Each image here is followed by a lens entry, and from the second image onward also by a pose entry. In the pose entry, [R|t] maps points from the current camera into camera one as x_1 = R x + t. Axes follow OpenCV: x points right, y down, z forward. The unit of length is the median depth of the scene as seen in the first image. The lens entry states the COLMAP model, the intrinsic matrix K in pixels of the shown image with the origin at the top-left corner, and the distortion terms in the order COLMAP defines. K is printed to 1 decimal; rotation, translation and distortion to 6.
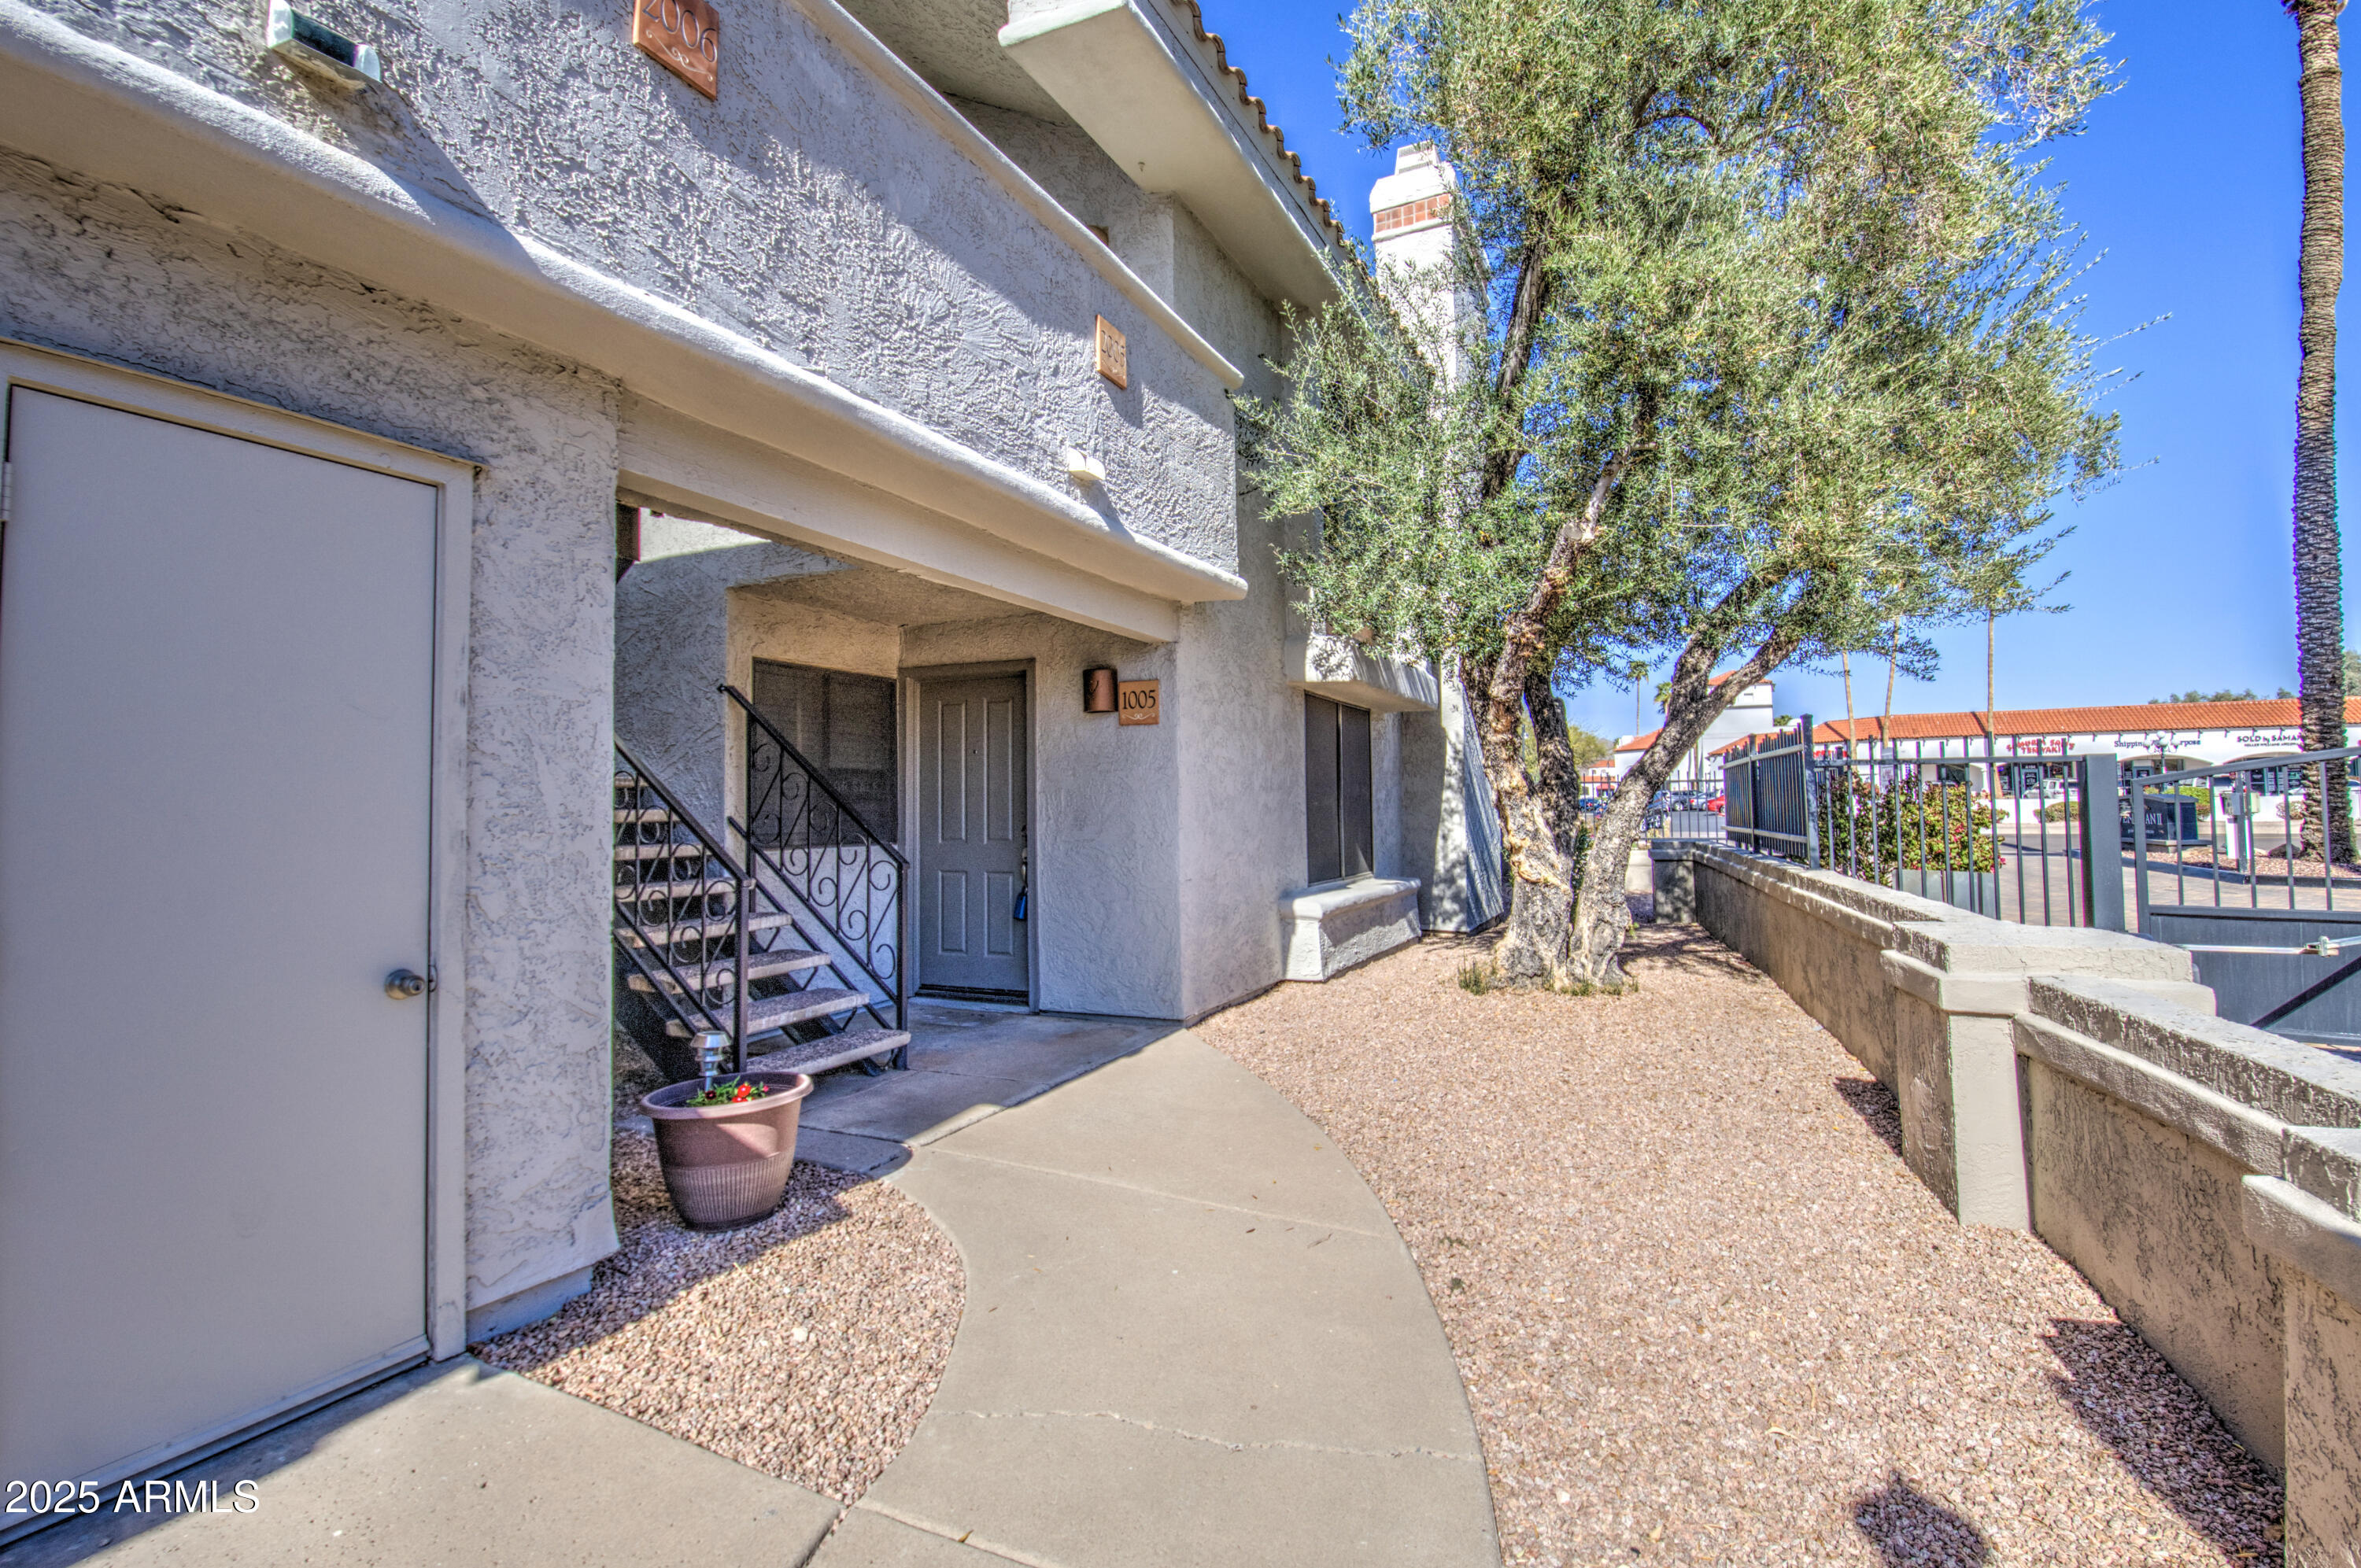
lens RADIAL K [[1035.3, 0, 1170.7], [0, 1035.3, 811.0], [0, 0, 1]] dist [0.022456, -0.024634]
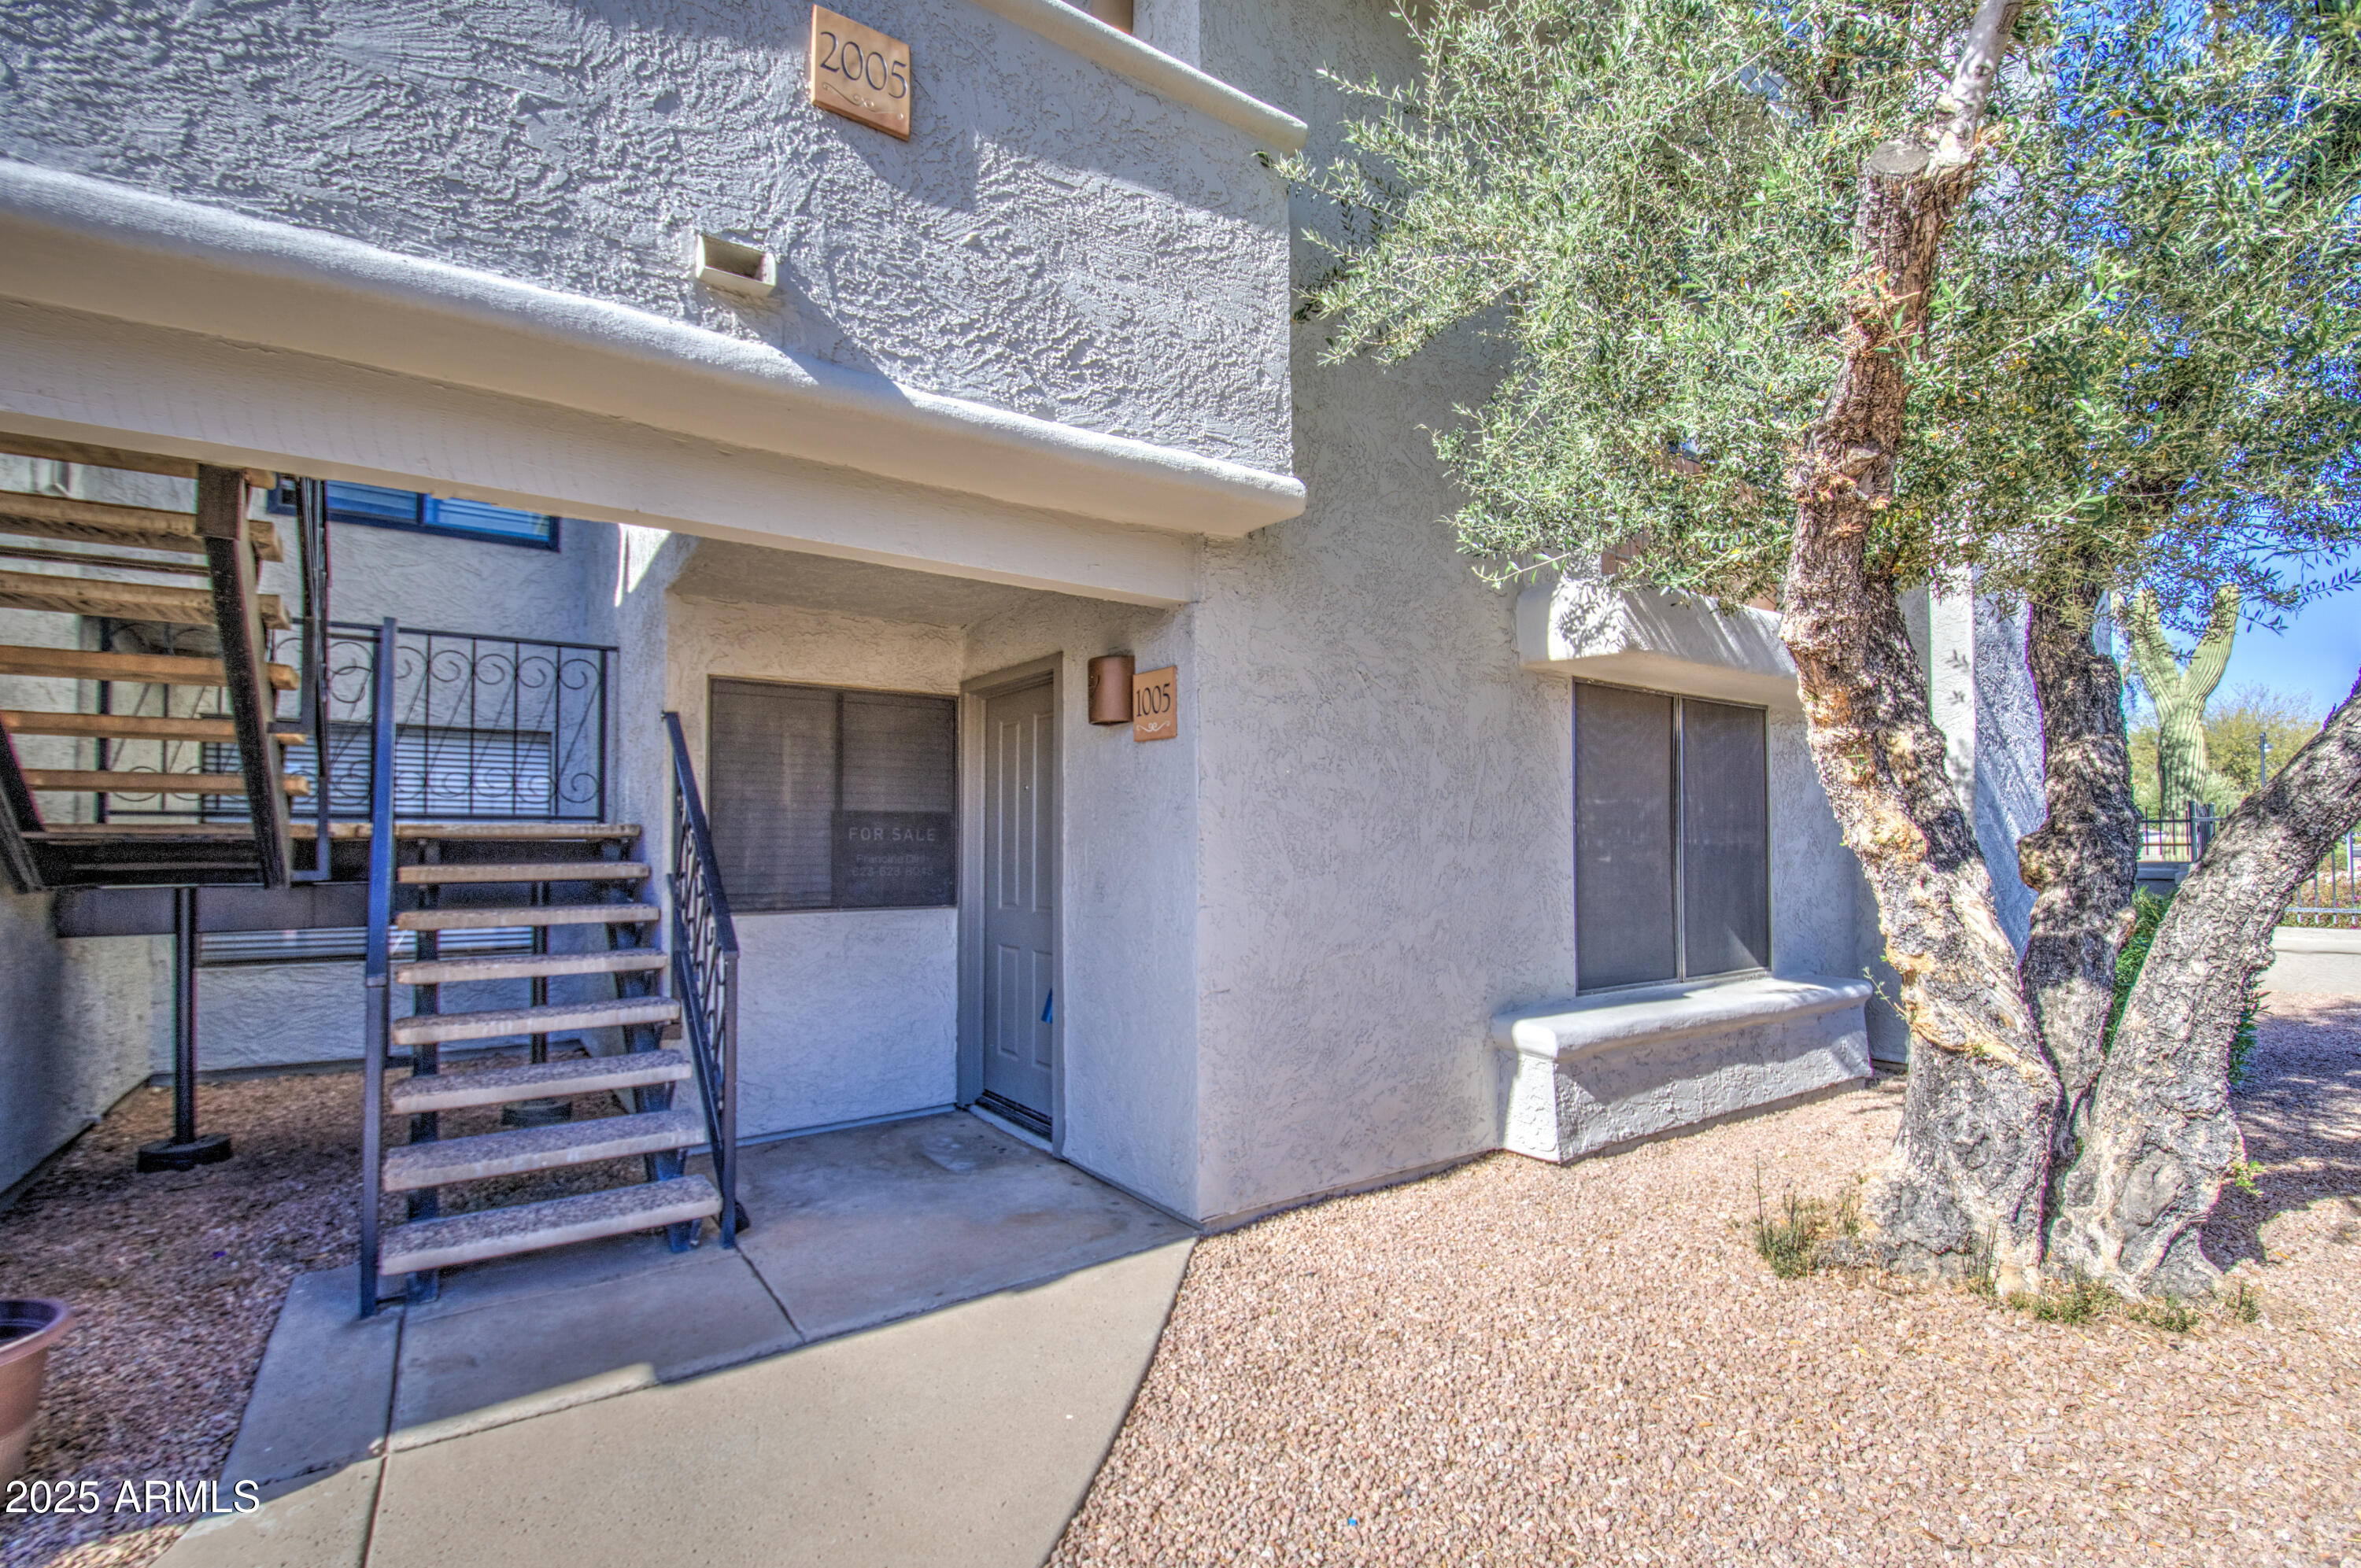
lens RADIAL K [[1030.1, 0, 1134.5], [0, 1030.1, 854.8], [0, 0, 1]] dist [0.019173, -0.024351]
pose [[0.873260, 0.013014, -0.487081, 0.253058], [-0.008932, 0.999903, 0.010703, -0.018903], [0.487173, -0.004996, 0.873291, 0.422208]]
